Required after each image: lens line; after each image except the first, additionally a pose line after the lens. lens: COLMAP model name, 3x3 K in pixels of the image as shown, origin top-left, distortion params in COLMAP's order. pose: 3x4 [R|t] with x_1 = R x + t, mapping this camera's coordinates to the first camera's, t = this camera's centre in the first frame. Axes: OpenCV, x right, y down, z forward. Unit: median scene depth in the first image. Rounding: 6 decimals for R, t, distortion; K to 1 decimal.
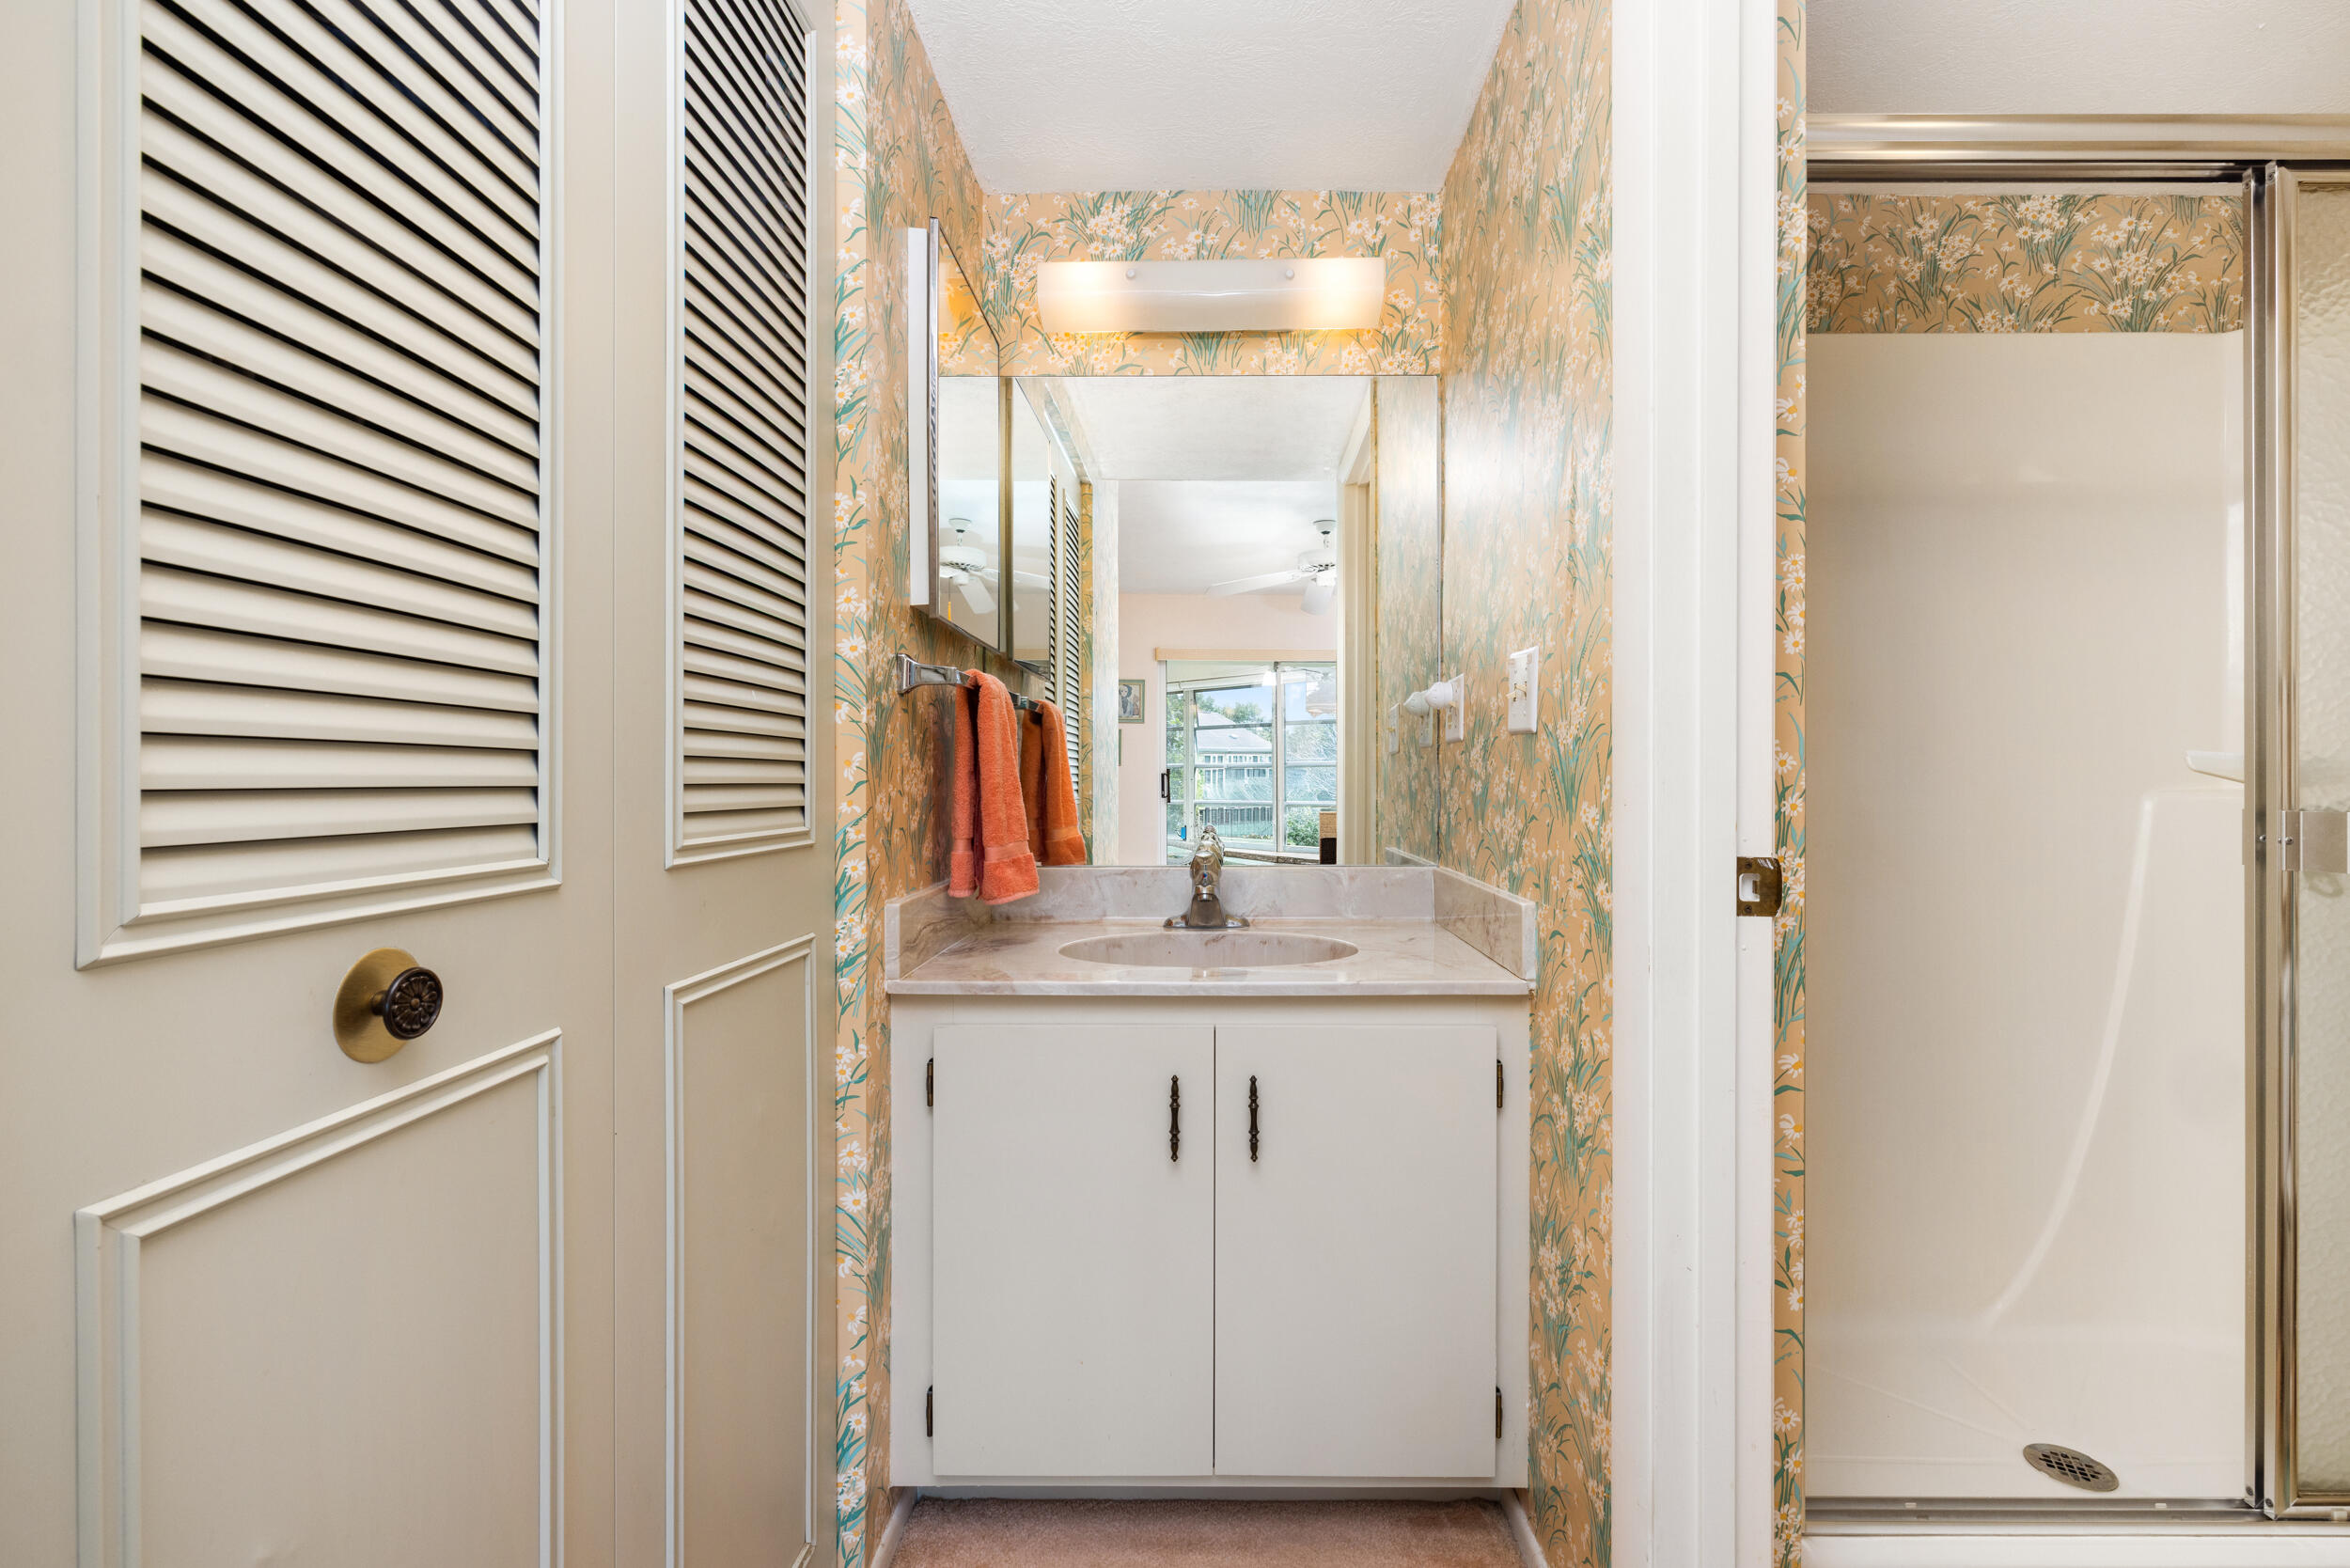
lens RADIAL K [[1015.1, 0, 1181.2], [0, 1015.1, 775.8], [0, 0, 1]] dist [-0.002541, 0.000048]
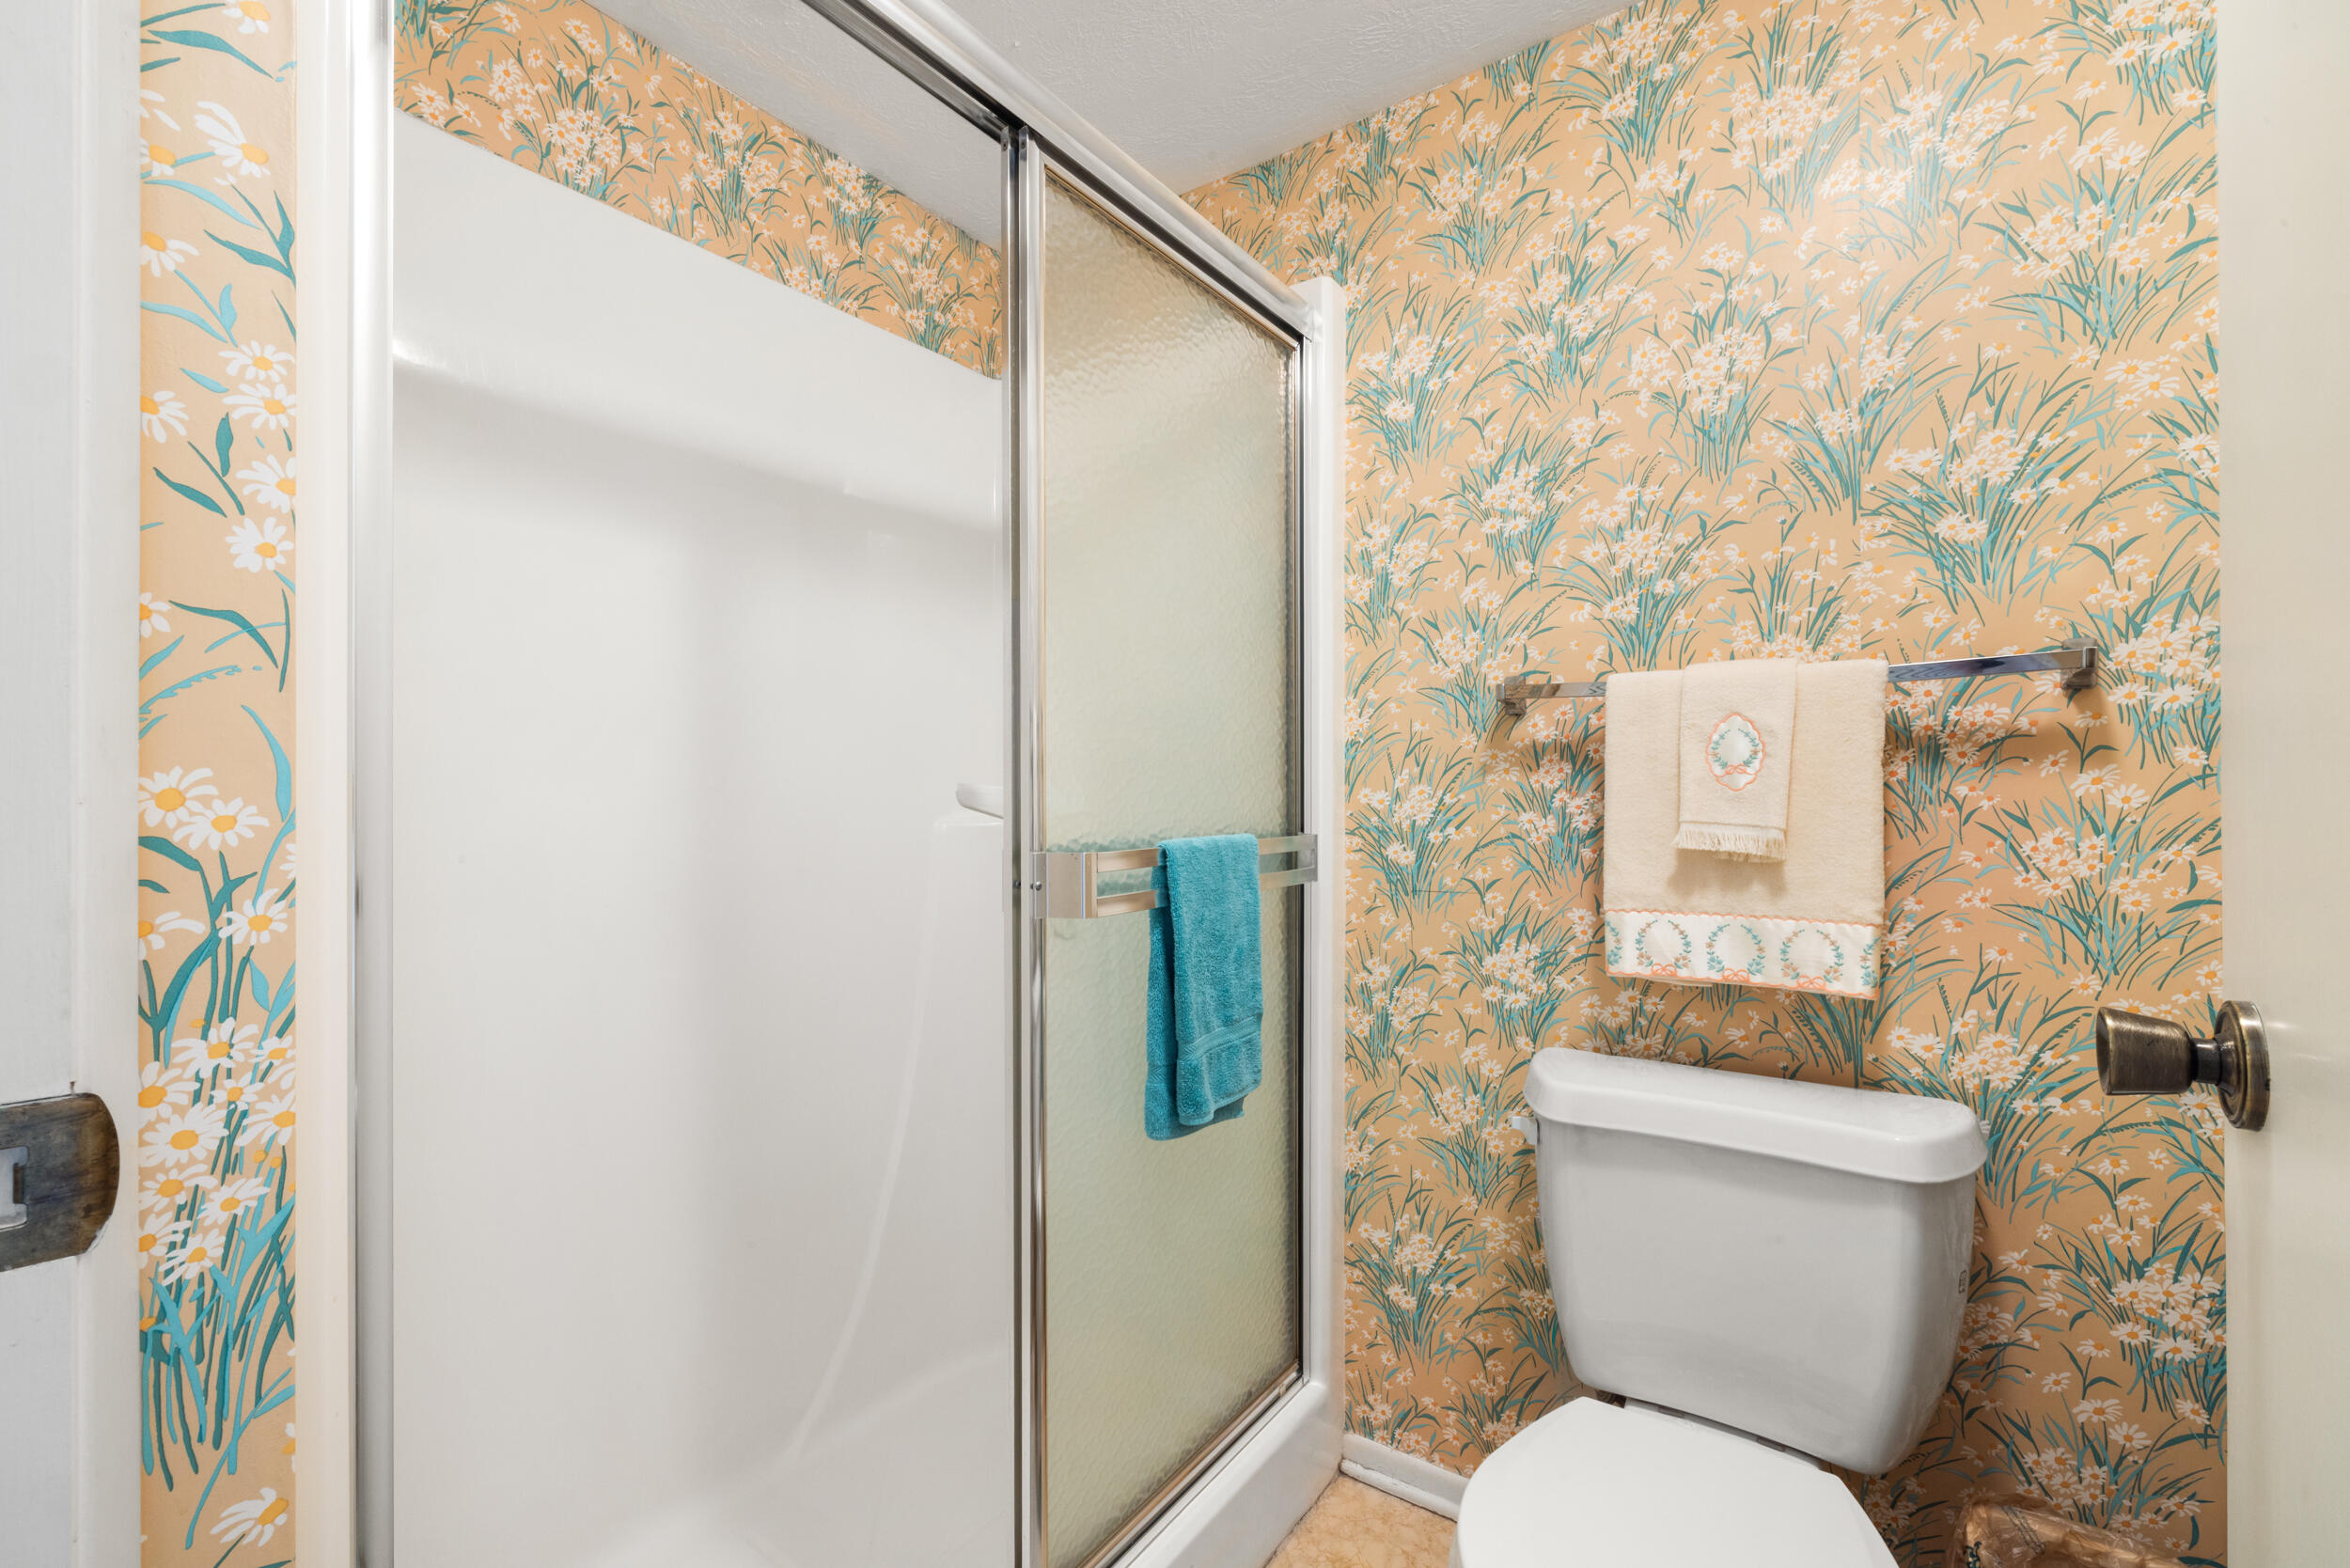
lens RADIAL K [[1015.1, 0, 1175.4], [0, 1015.1, 788.6], [0, 0, 1]] dist [-0.002541, 0.000048]
pose [[0.568546, -0.001801, 0.822650, 0.273973], [0.005281, 0.999985, -0.001461, -0.013440], [-0.822635, 0.005175, 0.568547, 0.251599]]
